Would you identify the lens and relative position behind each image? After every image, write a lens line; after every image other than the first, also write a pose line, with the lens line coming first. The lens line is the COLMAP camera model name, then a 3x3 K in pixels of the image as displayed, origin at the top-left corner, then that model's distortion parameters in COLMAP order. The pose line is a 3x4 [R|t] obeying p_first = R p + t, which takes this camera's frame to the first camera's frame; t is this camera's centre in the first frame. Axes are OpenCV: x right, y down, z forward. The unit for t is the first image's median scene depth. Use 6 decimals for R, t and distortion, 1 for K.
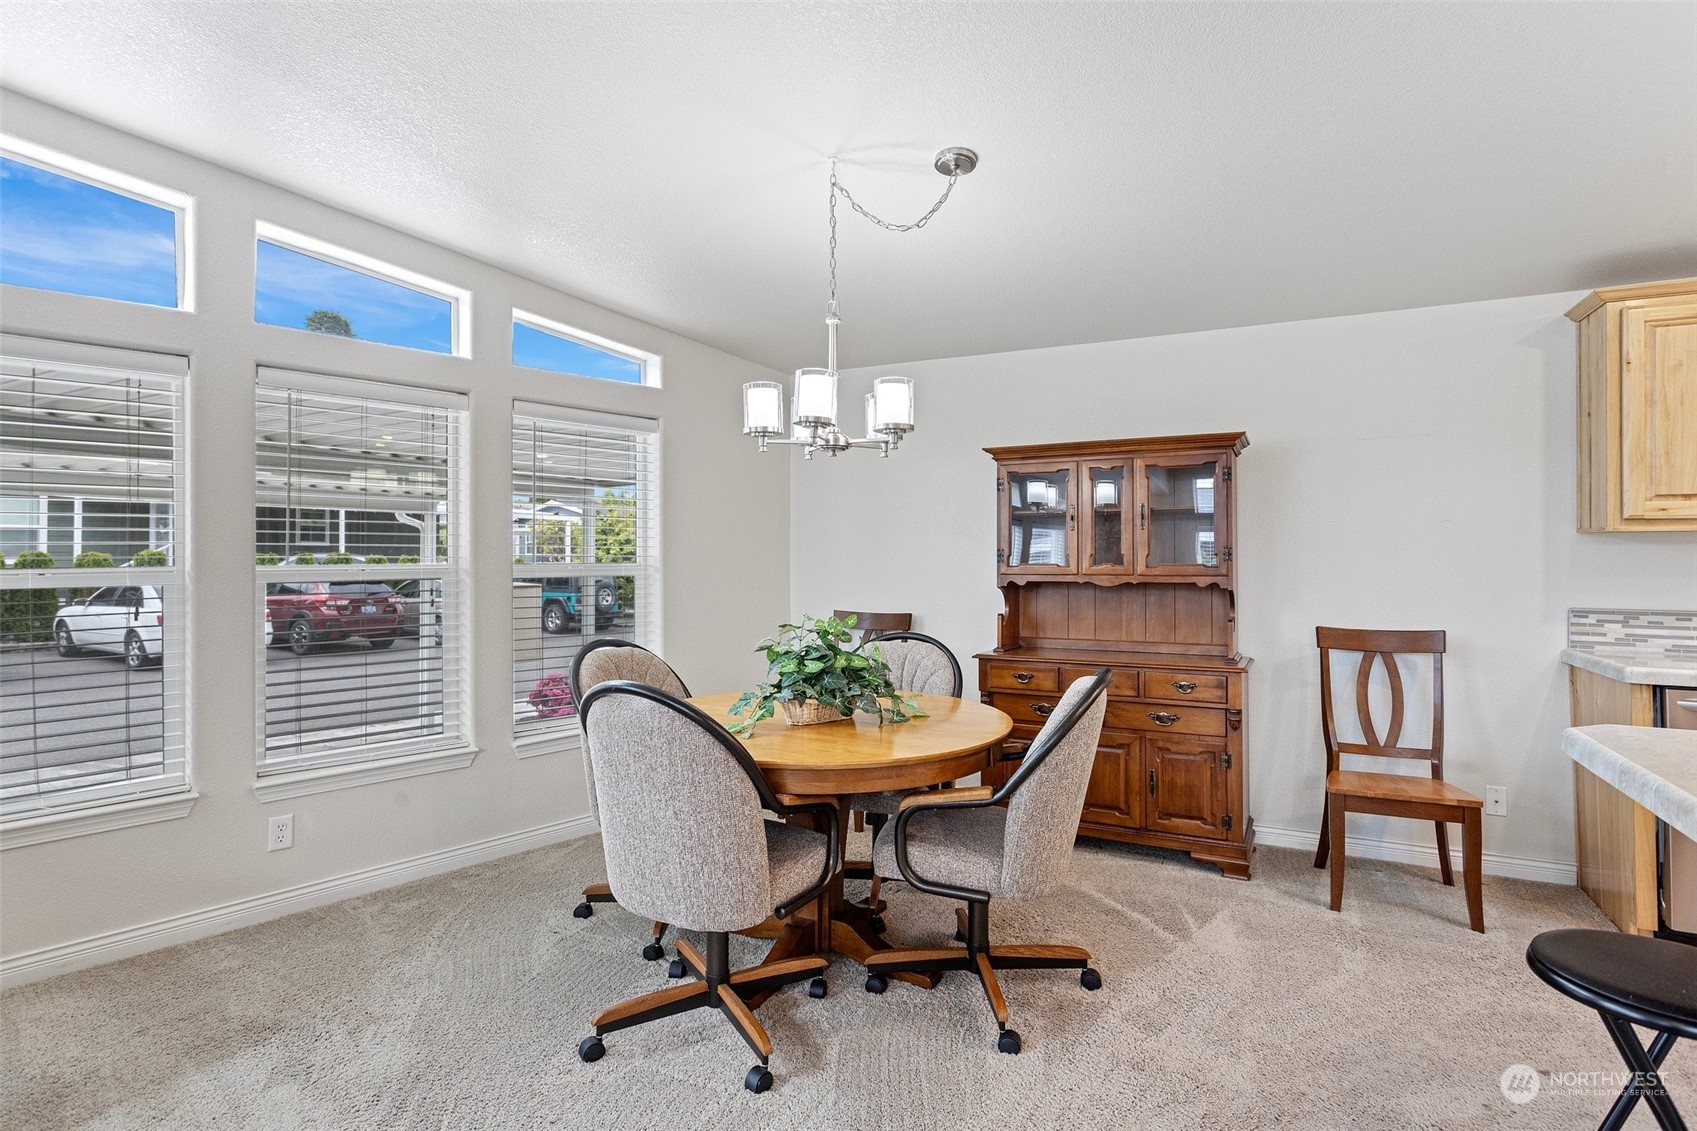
lens RADIAL K [[849.4, 0, 846.2], [0, 849.4, 548.8], [0, 0, 1]] dist [-0.002837, 0.001055]
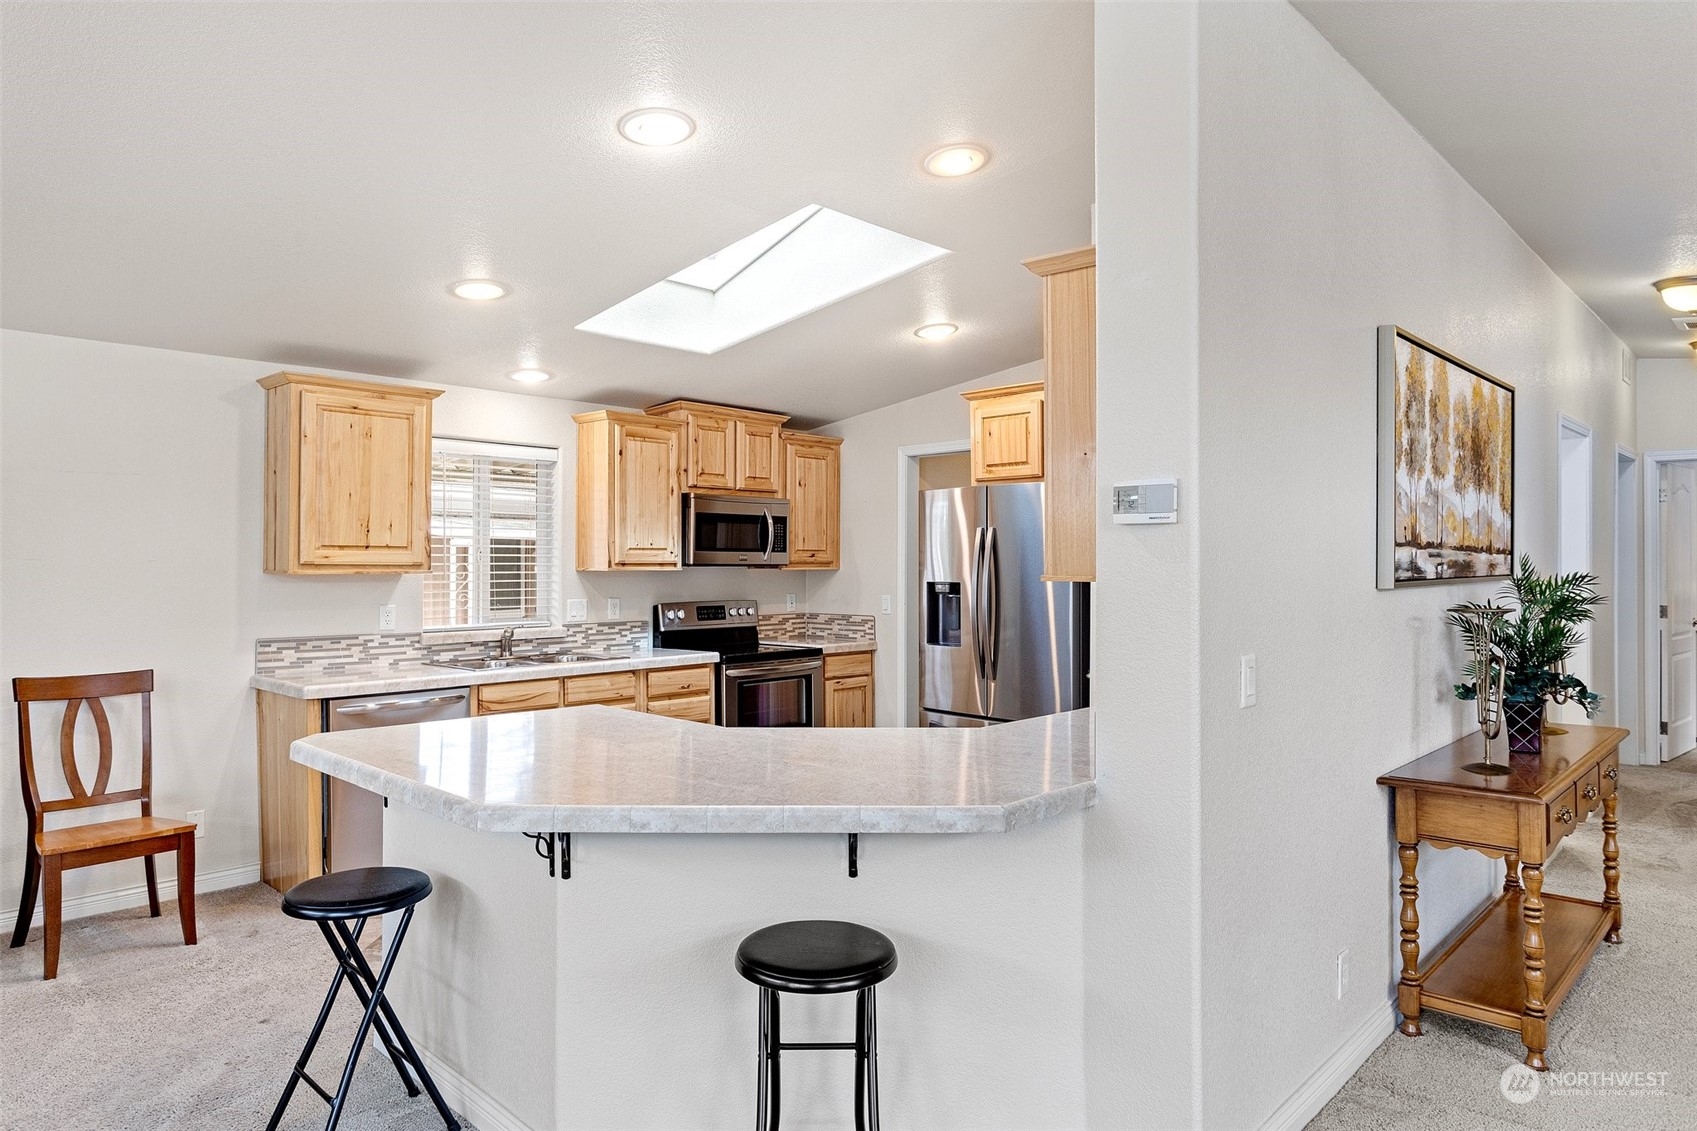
lens RADIAL K [[1041.8, 0, 845.3], [0, 1041.8, 553.9], [0, 0, 1]] dist [-0.003918, 0.001169]
pose [[0.301554, 0.007414, 0.953420, -0.242966], [-0.009185, 0.999946, -0.004871, -0.045244], [-0.953405, -0.007288, 0.301606, -0.174146]]
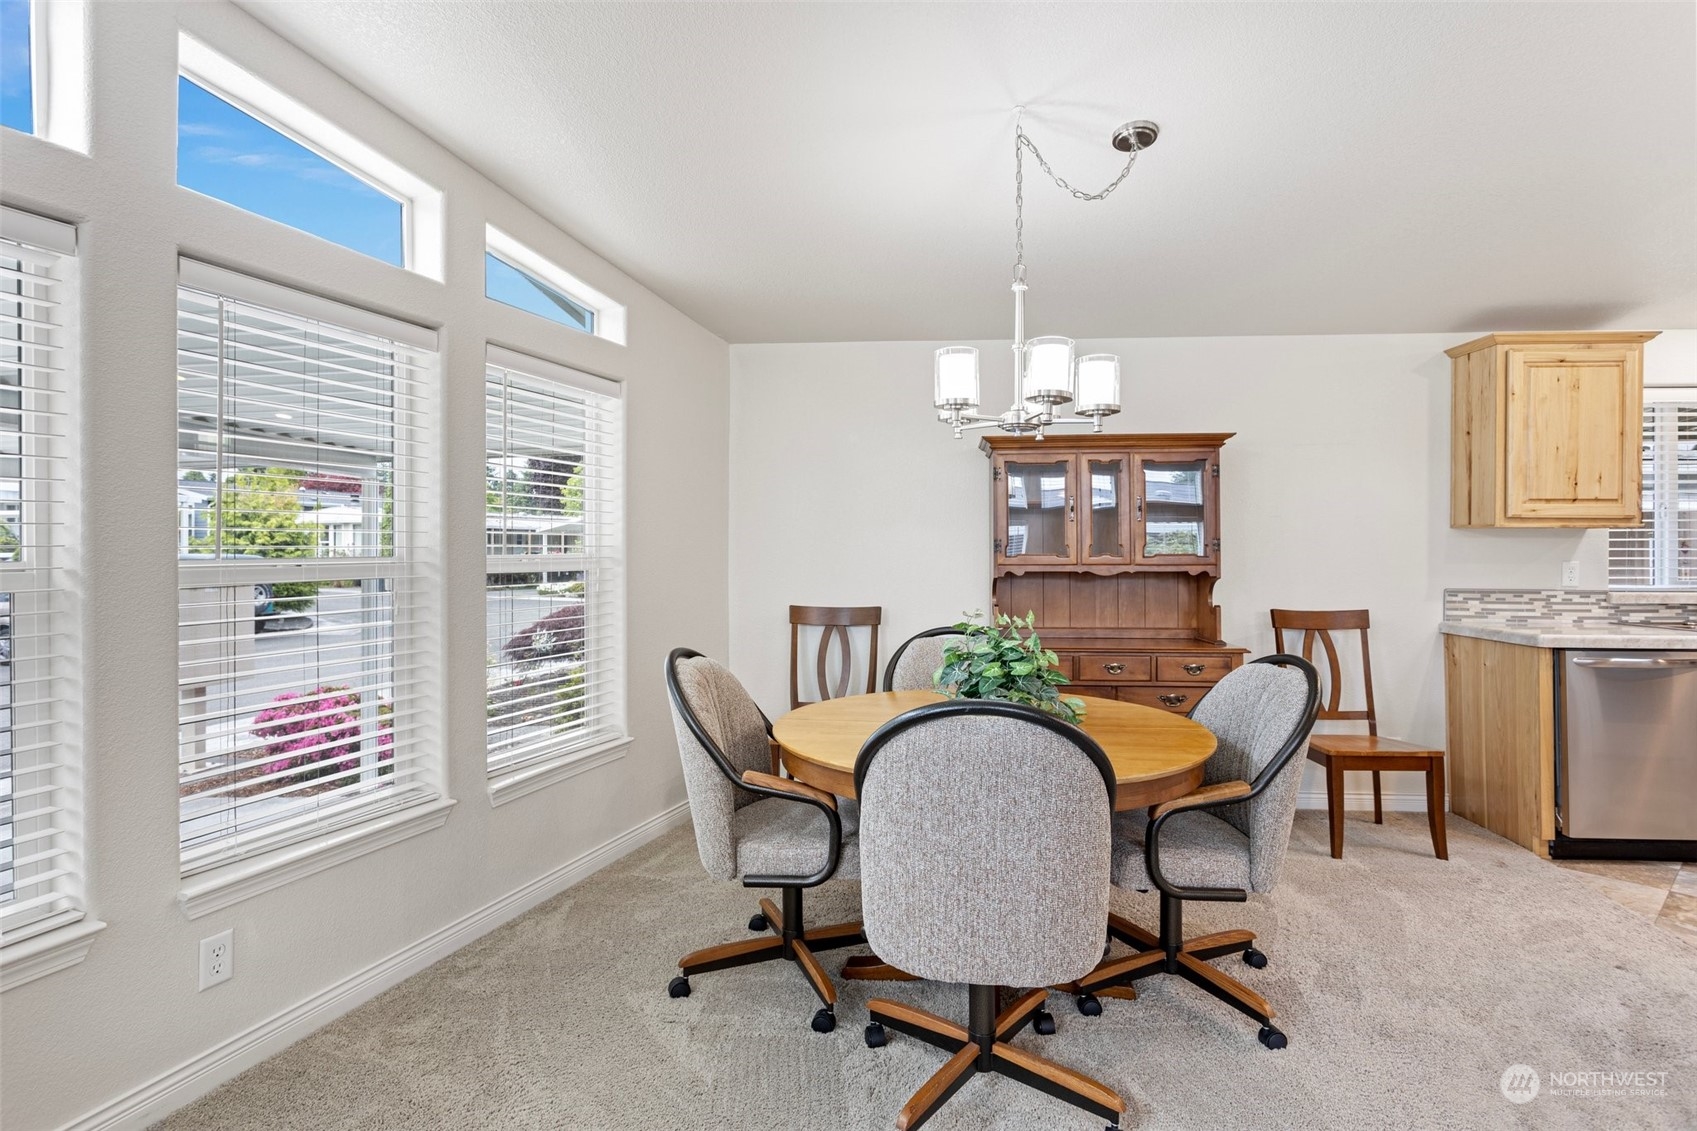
lens RADIAL K [[849.4, 0, 846.2], [0, 849.4, 548.8], [0, 0, 1]] dist [-0.002837, 0.001055]
pose [[0.926136, -0.000240, 0.377190, -0.427767], [-0.003991, 0.999938, 0.010434, 0.002014], [-0.377169, -0.011169, 0.926077, 0.184540]]
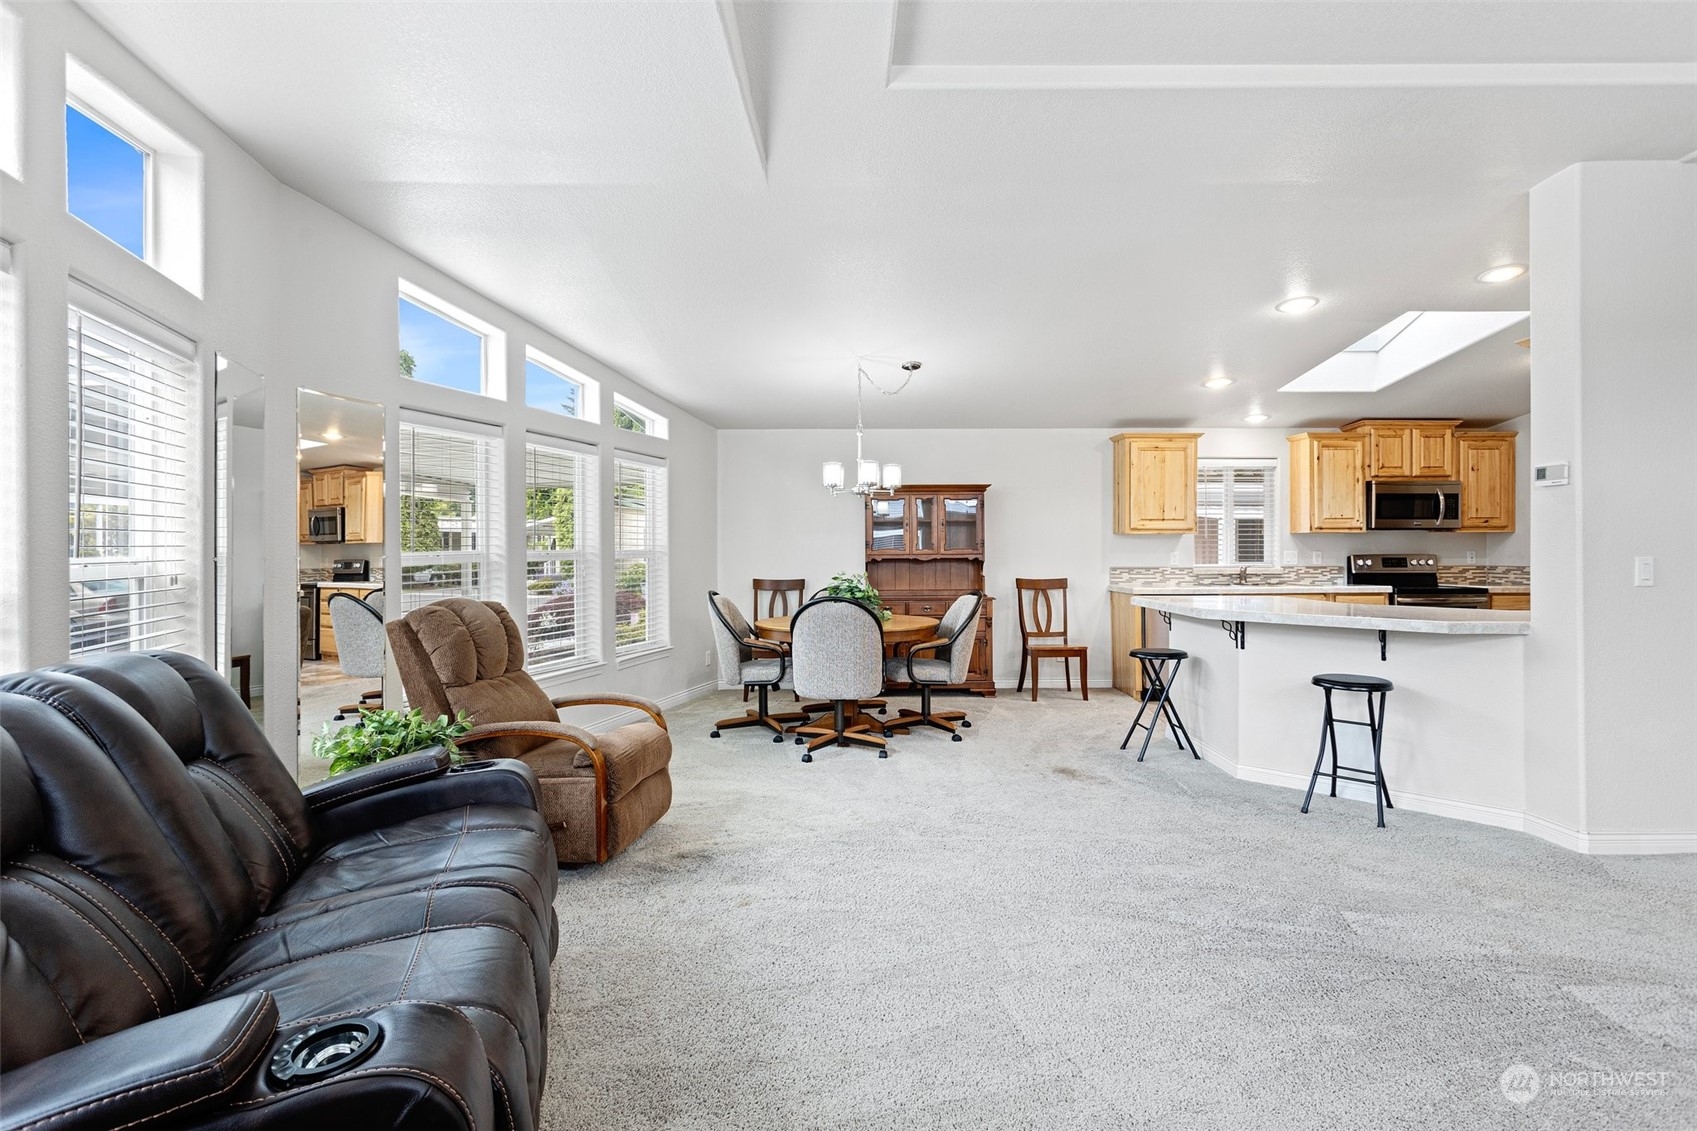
lens RADIAL K [[836.5, 0, 844.1], [0, 836.5, 546.8], [0, 0, 1]] dist [-0.004520, 0.000120]
pose [[0.894773, -0.002310, 0.446514, -0.802023], [-0.000611, 0.999979, 0.006398, 0.001360], [-0.446520, -0.005997, 0.894754, -0.701452]]
